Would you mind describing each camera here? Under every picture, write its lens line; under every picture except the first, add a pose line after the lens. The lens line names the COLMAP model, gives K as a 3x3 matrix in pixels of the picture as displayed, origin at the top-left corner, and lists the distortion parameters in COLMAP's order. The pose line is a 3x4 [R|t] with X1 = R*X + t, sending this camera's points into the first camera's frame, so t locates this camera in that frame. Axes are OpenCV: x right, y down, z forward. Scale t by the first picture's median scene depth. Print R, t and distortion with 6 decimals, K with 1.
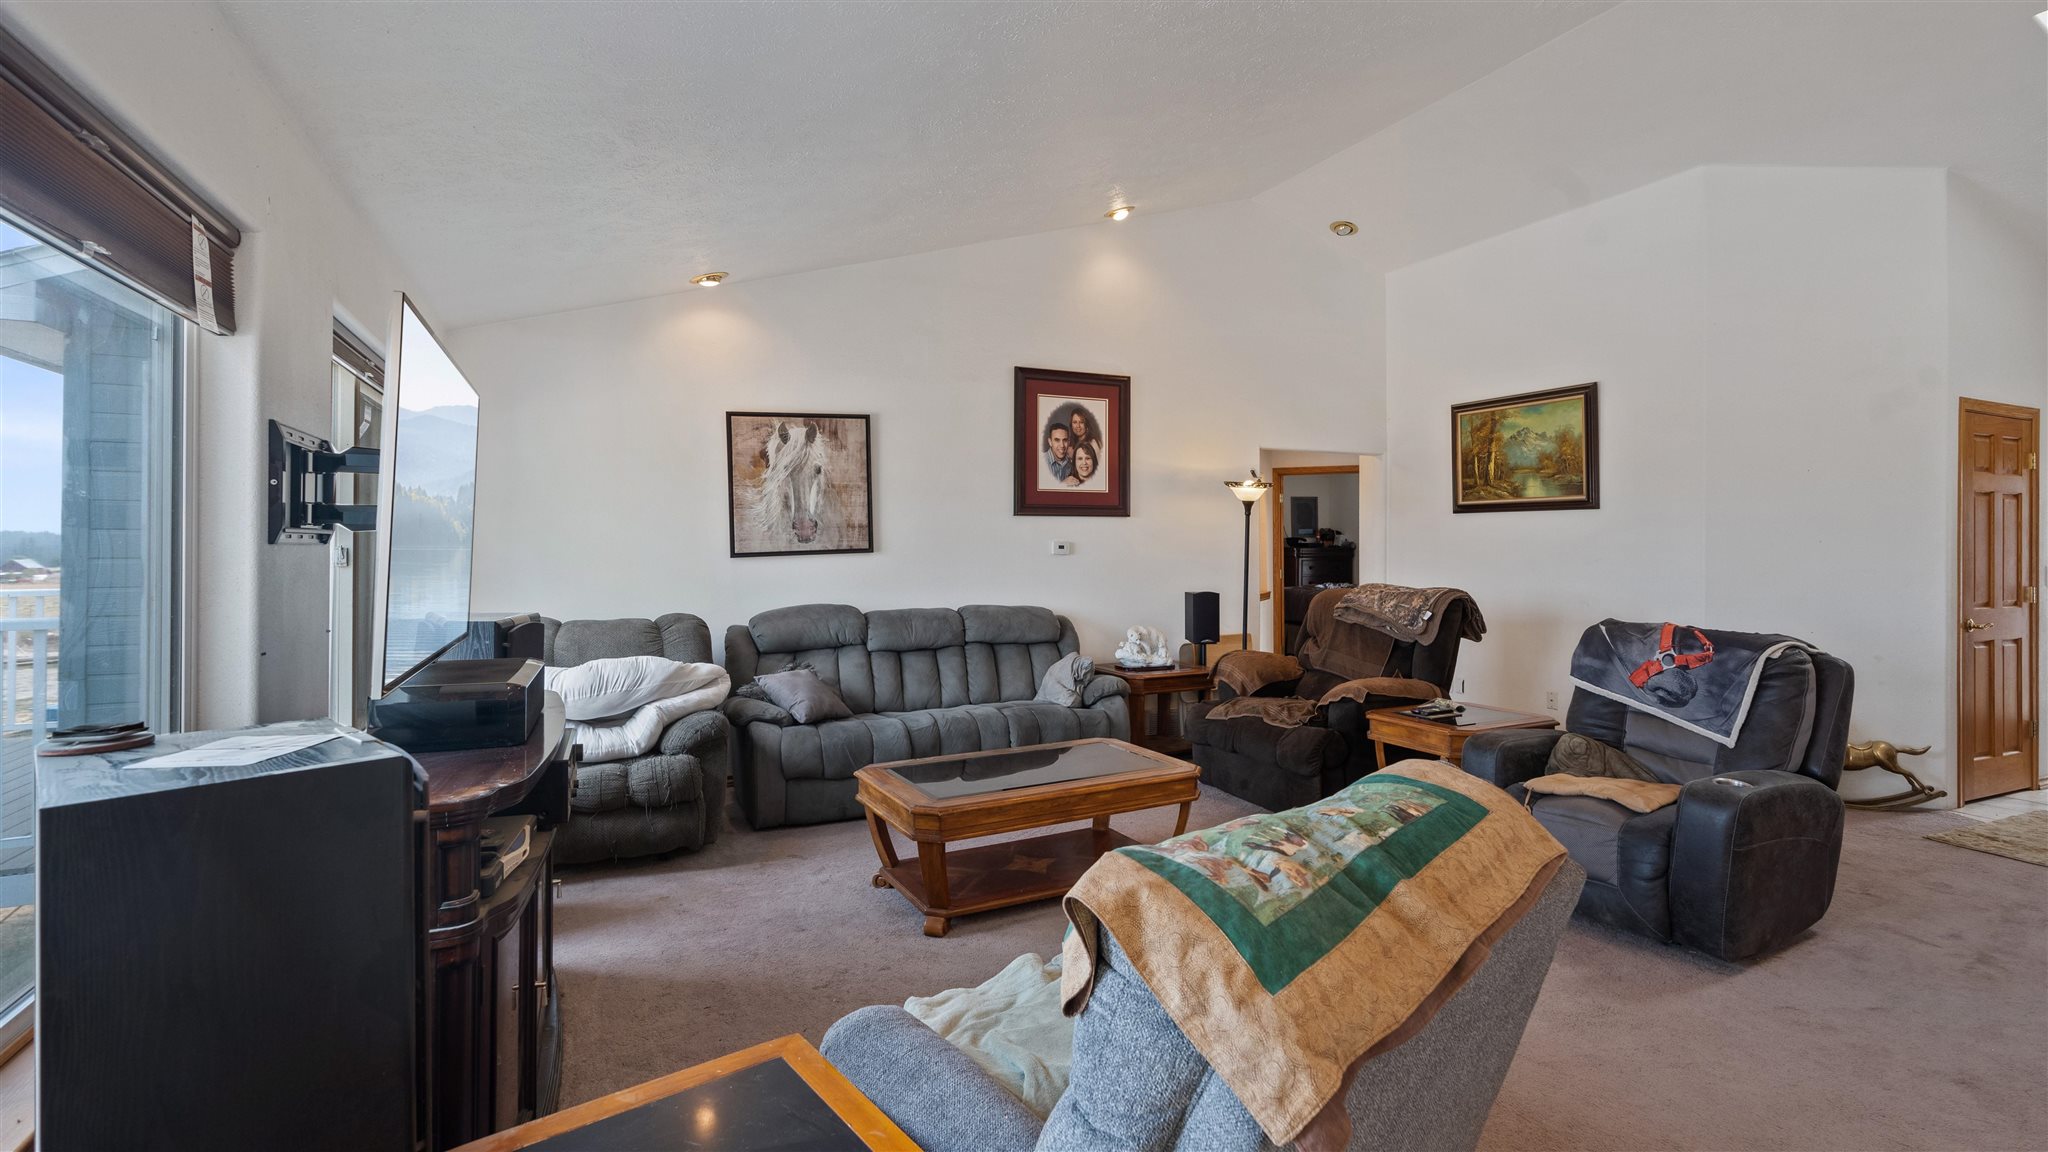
lens RADIAL K [[937.8, 0, 1023.8], [0, 937.8, 534.1], [0, 0, 1]] dist [-0.001915, 0.002070]
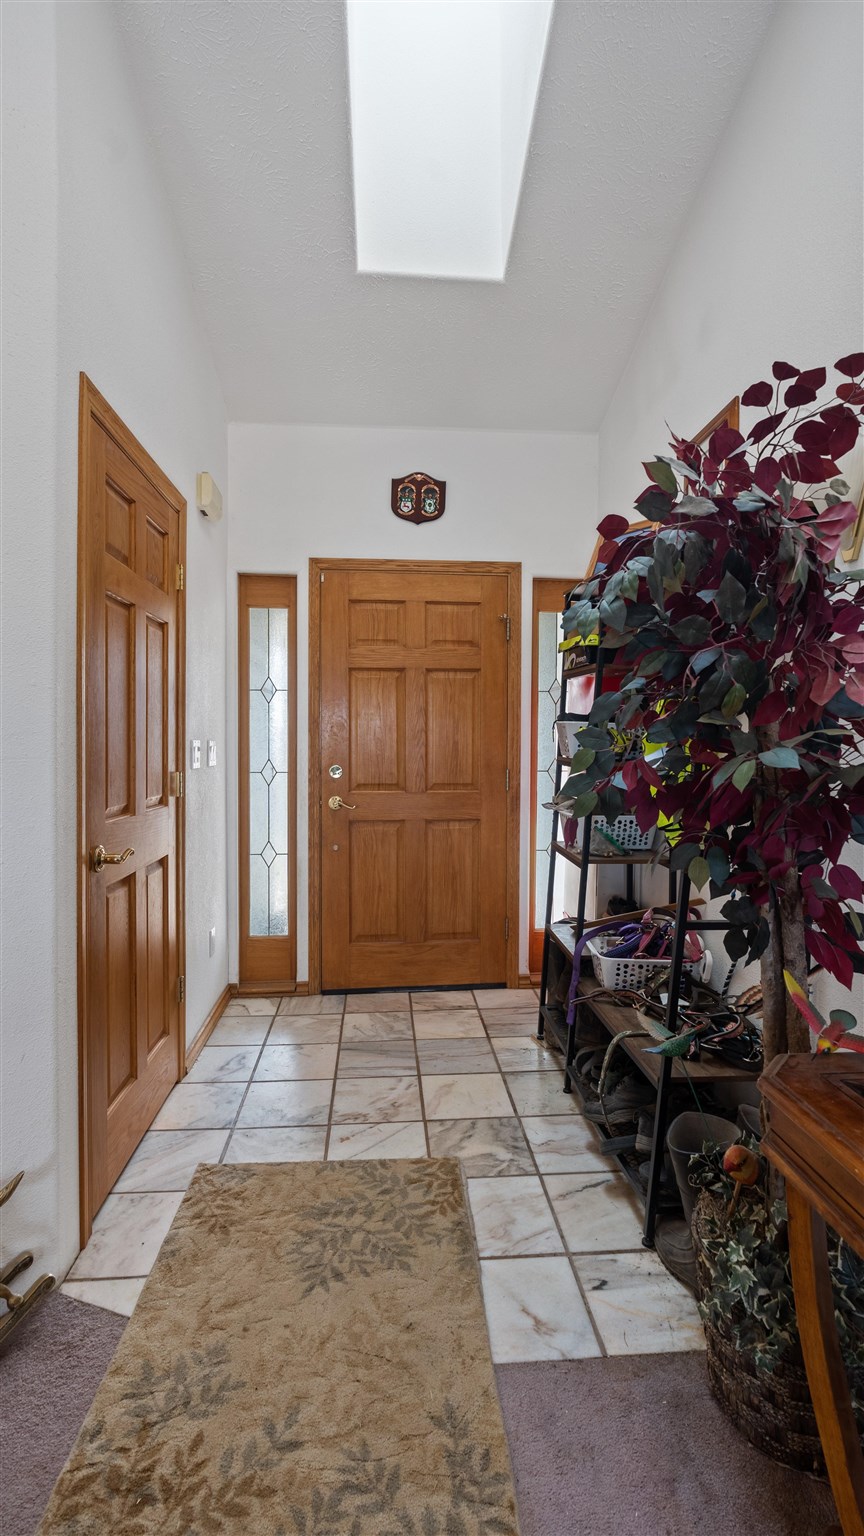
lens RADIAL K [[703.3, 0, 432.5], [0, 703.3, 760.5], [0, 0, 1]] dist [-0.001915, 0.002070]
pose [[0.350164, -0.017051, 0.936533, 0.699690], [-0.008423, 0.999737, 0.021351, 0.036837], [-0.936651, -0.015365, 0.349928, 0.683171]]
